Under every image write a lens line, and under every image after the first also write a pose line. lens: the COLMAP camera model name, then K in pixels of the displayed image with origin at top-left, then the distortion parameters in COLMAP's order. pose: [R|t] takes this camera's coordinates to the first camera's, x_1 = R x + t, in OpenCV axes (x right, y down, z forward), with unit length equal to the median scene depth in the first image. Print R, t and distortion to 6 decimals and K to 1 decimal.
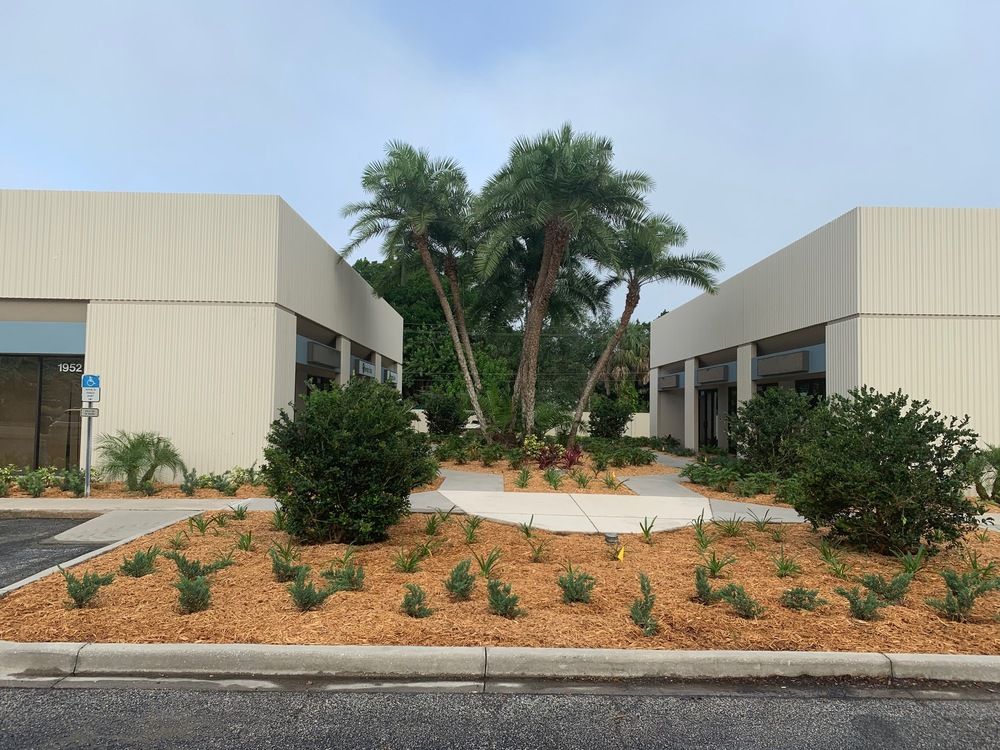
lens RADIAL K [[753.8, 0, 502.3], [0, 753.8, 373.3], [0, 0, 1]] dist [0.037684, -0.044000]
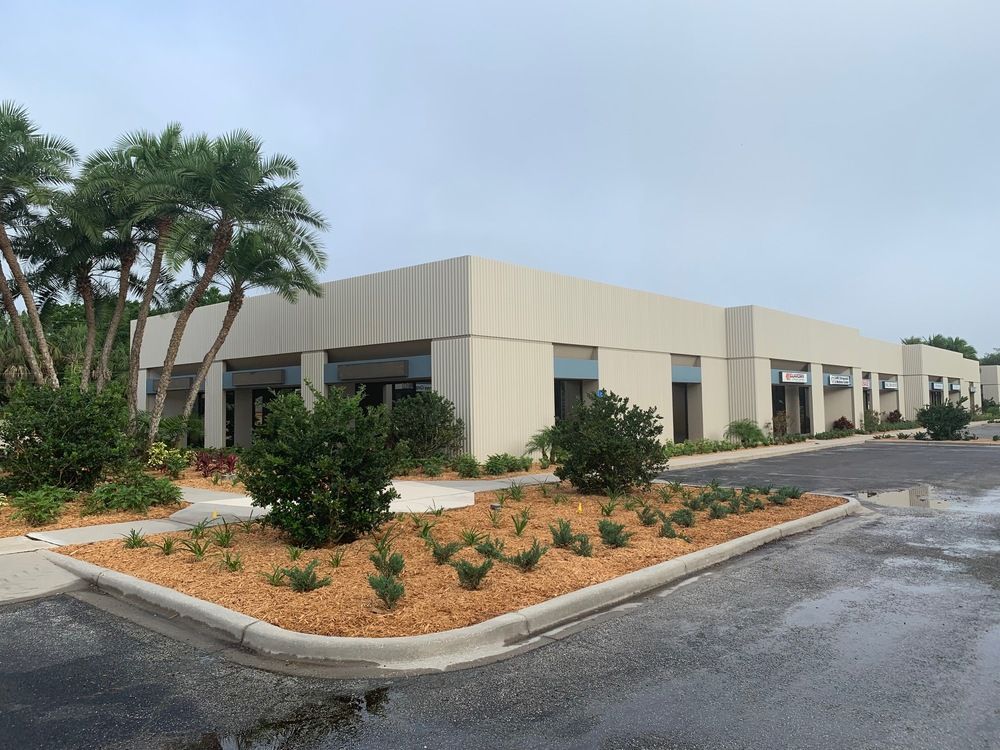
lens RADIAL K [[753.8, 0, 503.5], [0, 753.8, 375.4], [0, 0, 1]] dist [0.037684, -0.044000]
pose [[0.670891, 0.006018, 0.741531, -0.470676], [-0.007946, 0.999968, -0.000926, -0.005904], [-0.741513, -0.005270, 0.670918, 0.069309]]
